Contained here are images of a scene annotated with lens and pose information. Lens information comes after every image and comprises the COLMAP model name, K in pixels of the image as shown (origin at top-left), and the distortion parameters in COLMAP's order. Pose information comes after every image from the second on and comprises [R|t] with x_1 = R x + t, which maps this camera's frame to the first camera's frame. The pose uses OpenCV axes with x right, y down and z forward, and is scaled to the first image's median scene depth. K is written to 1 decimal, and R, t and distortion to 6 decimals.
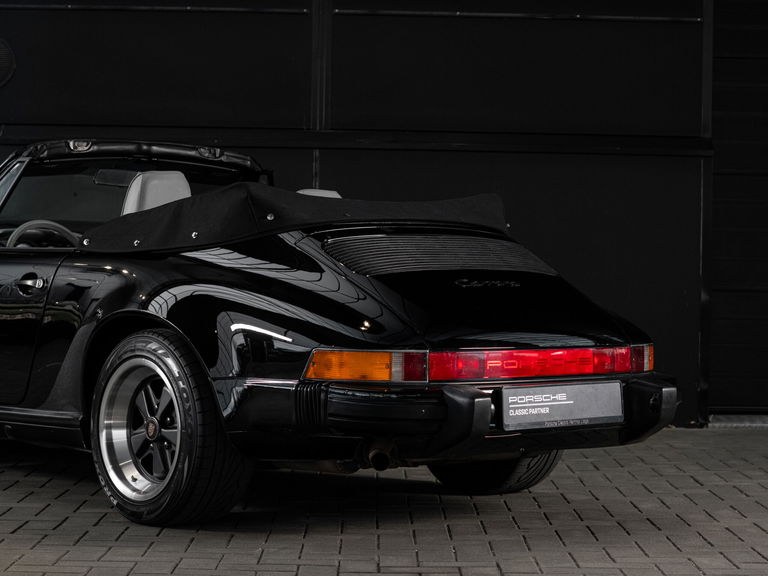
lens RADIAL K [[2308.7, 0, 384.0], [0, 2308.7, 288.0], [0, 0, 1]] dist [-0.127885, 1.786814]
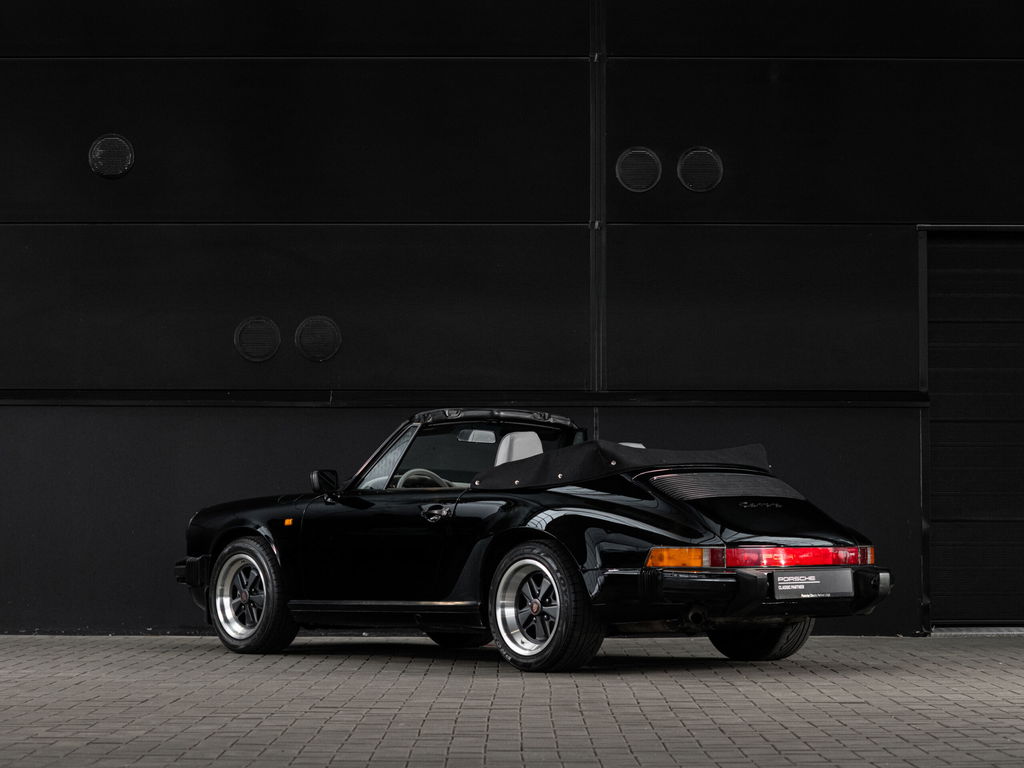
lens RADIAL K [[3078.2, 0, 512.0], [0, 3078.2, 384.0], [0, 0, 1]] dist [-0.127885, 1.786814]
pose [[0.999788, -0.017357, -0.011108, -0.090237], [0.016689, 0.998194, -0.057712, 0.031457], [0.012089, 0.057514, 0.998271, -0.968775]]
